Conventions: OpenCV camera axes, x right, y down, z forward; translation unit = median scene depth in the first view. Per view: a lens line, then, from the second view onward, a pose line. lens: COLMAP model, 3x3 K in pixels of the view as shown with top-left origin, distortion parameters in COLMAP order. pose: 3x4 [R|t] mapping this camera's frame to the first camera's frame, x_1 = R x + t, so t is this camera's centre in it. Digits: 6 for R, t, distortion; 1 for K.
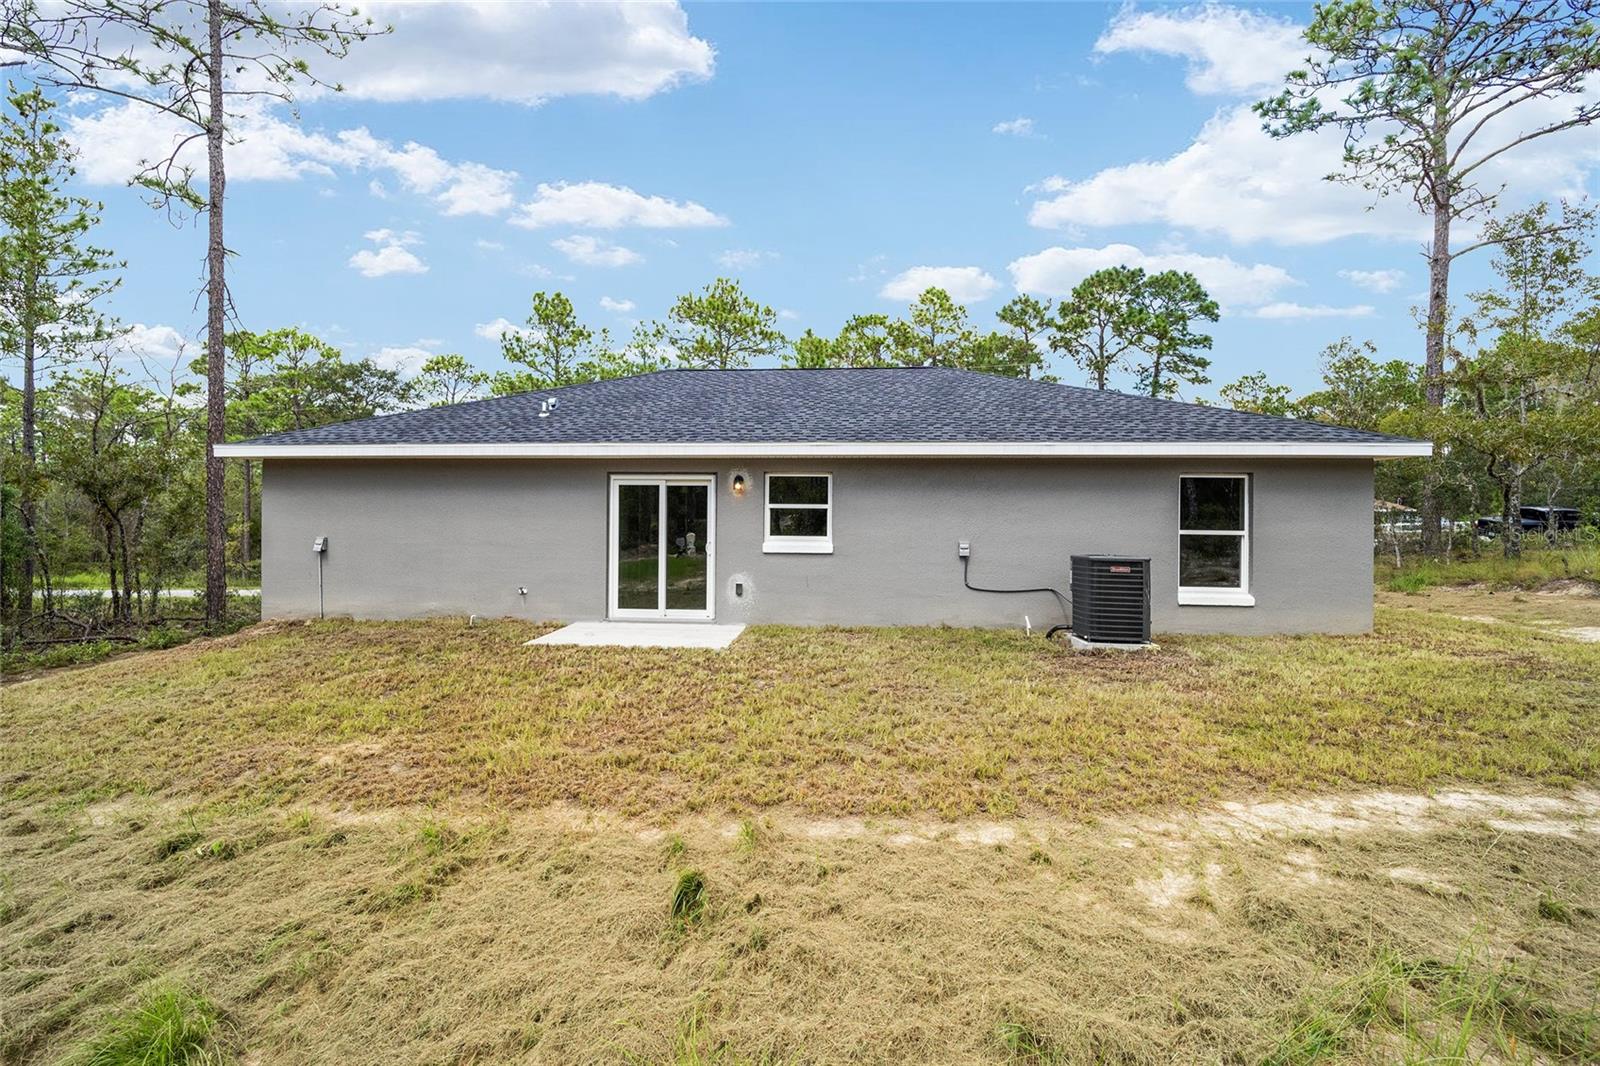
lens RADIAL K [[652.8, 0, 791.2], [0, 652.8, 517.5], [0, 0, 1]] dist [-0.020932, 0.000019]
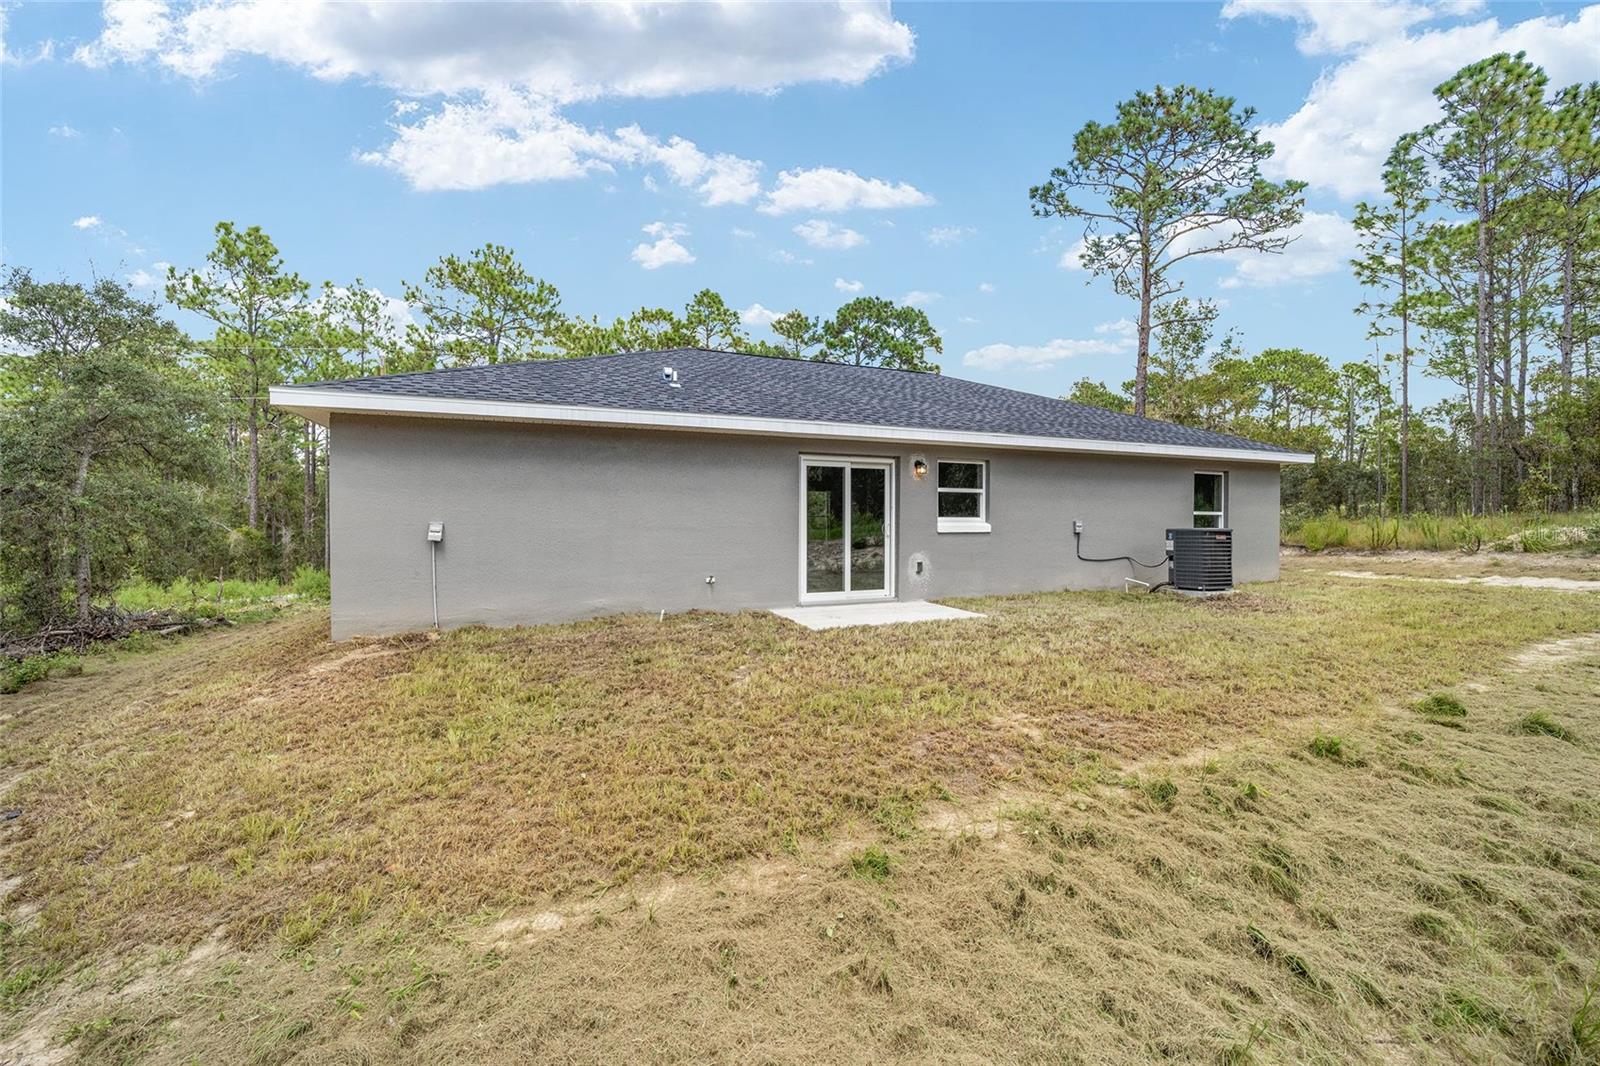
lens RADIAL K [[646.9, 0, 800.0], [0, 646.9, 533.0], [0, 0, 1]] dist [-0.018646, -0.000048]
pose [[0.892110, -0.015244, 0.451560, -0.698353], [0.005553, 0.999725, 0.022779, 0.028014], [-0.451784, -0.017814, 0.891950, 0.142387]]
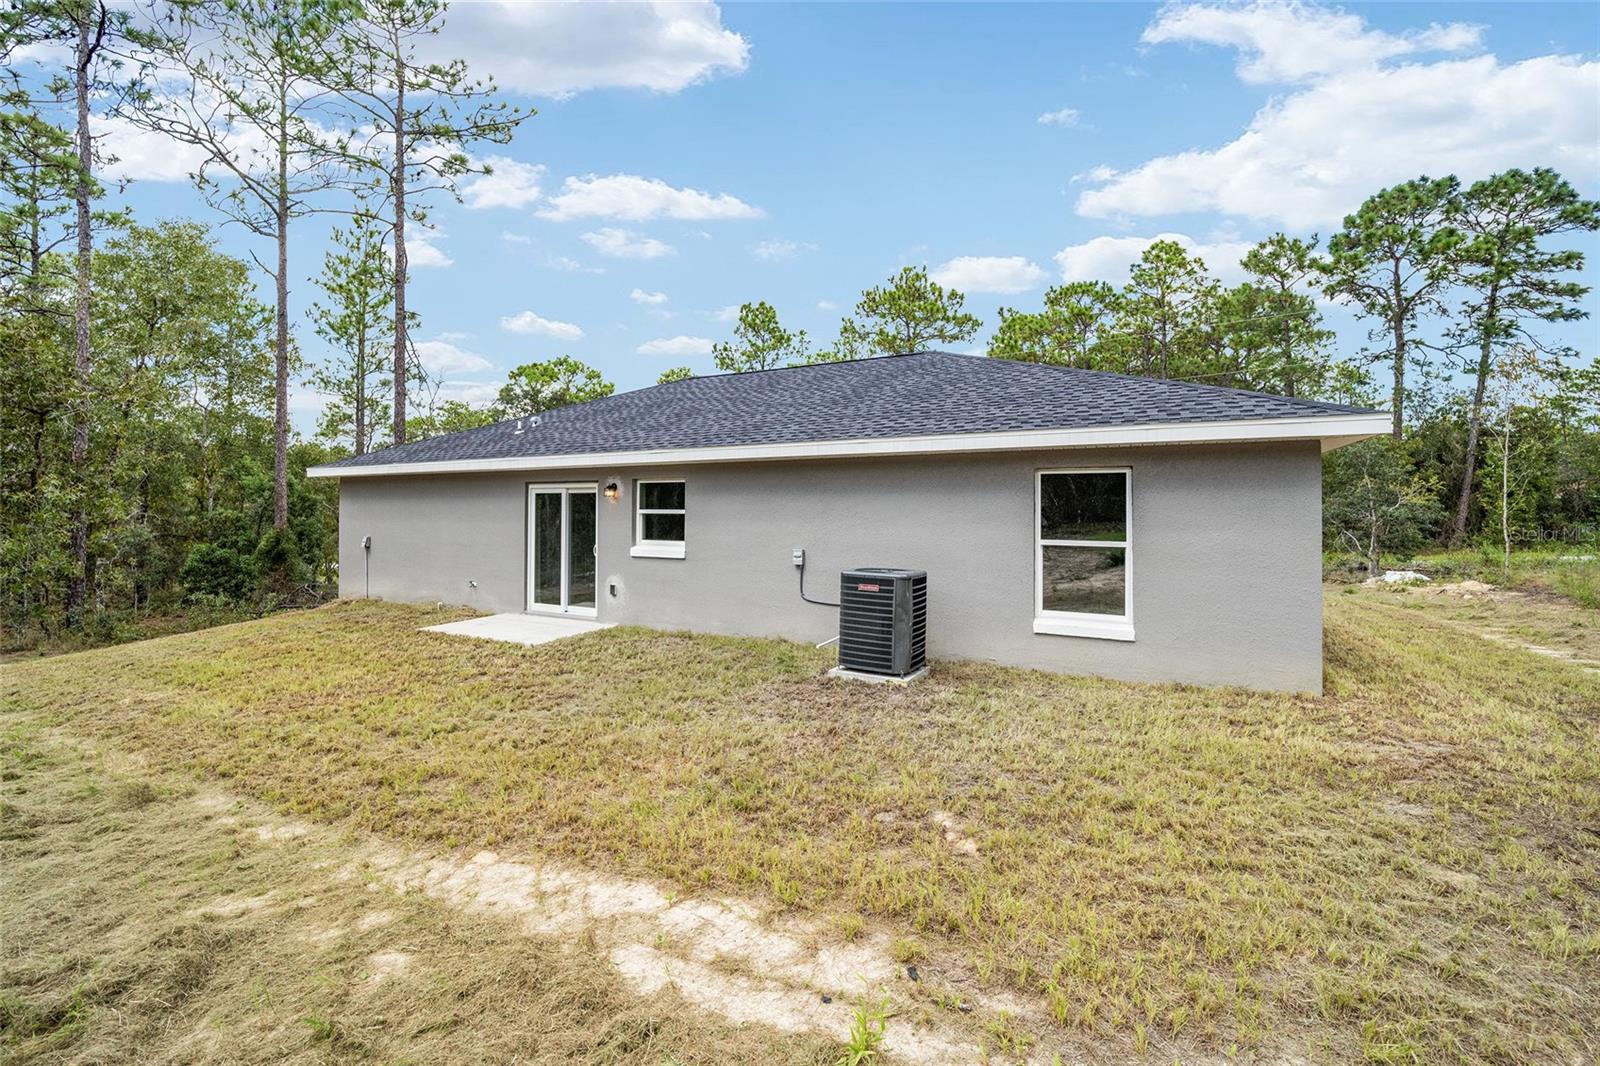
lens RADIAL K [[656.5, 0, 795.8], [0, 656.5, 503.0], [0, 0, 1]] dist [-0.023259, -0.000270]
pose [[0.922769, -0.010357, -0.385214, 0.581648], [0.007563, 0.999933, -0.008769, -0.019600], [0.385279, 0.005179, 0.922786, 0.123920]]
